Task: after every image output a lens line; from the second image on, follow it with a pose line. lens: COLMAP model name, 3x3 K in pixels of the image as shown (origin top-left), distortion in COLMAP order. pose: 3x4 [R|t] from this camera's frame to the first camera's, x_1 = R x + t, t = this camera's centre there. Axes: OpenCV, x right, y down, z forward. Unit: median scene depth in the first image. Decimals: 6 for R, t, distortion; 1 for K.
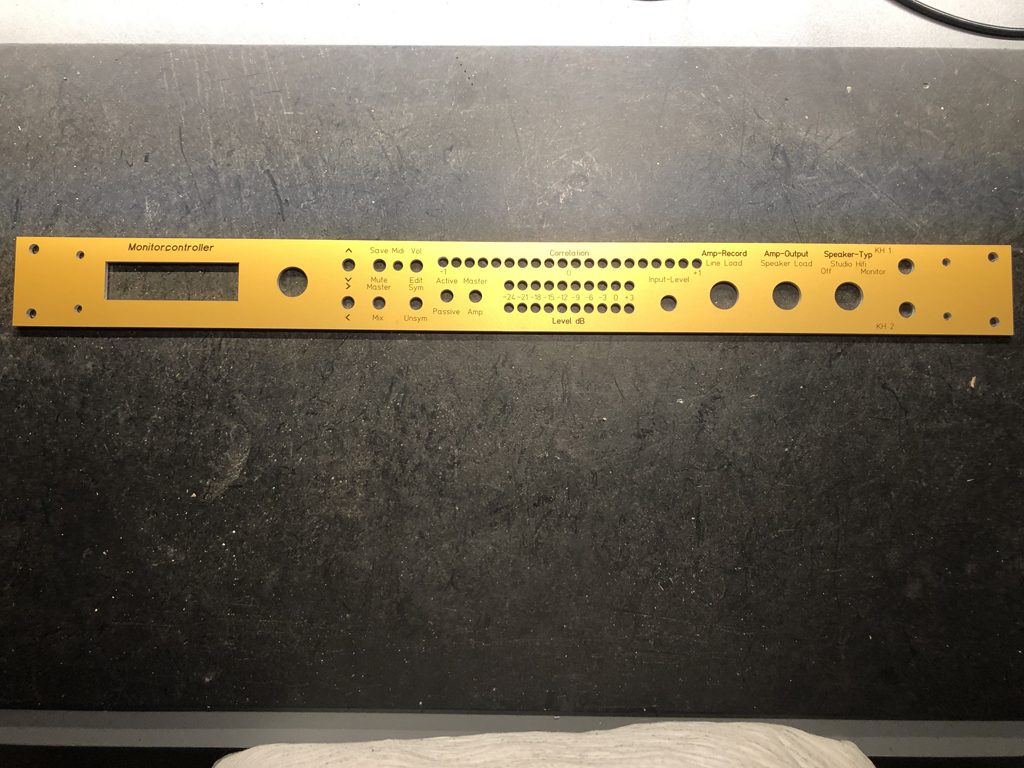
lens RADIAL K [[800.5, 0, 506.5], [0, 800.5, 377.1], [0, 0, 1]] dist [-0.011835, -0.008815]
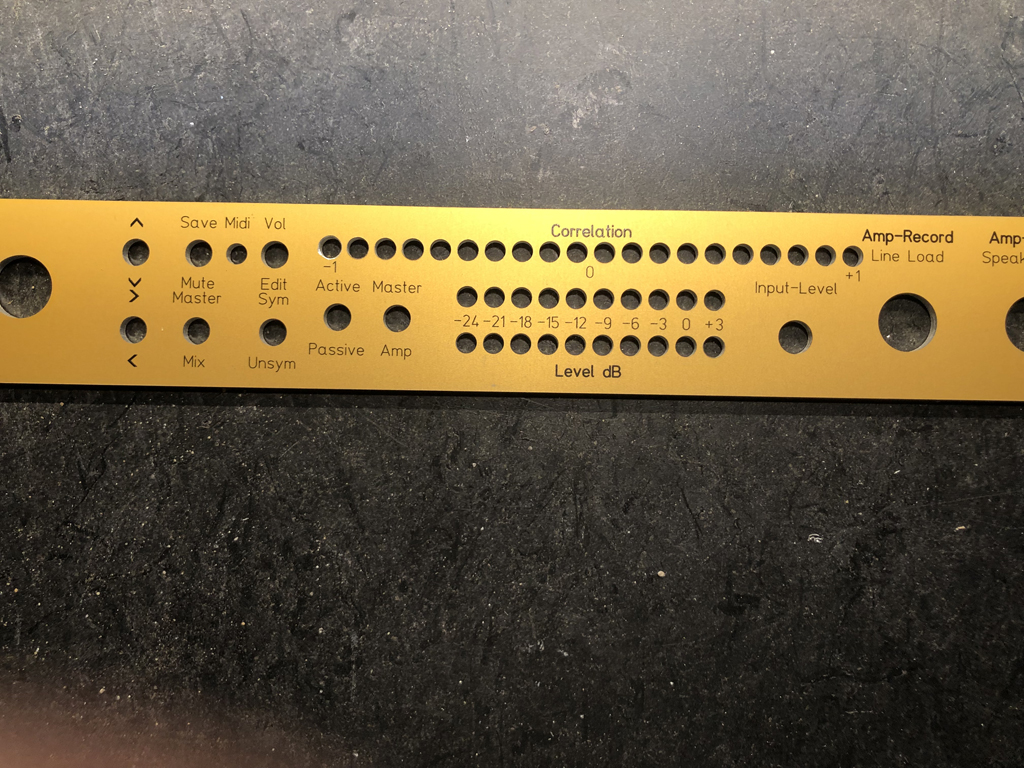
lens RADIAL K [[800.5, 0, 491.2], [0, 800.5, 383.1], [0, 0, 1]] dist [-0.011835, -0.008815]
pose [[0.999938, 0.008966, 0.006658, 0.015406], [-0.009131, 0.999644, 0.025088, -0.074990], [-0.006431, -0.025147, 0.999663, 0.514146]]
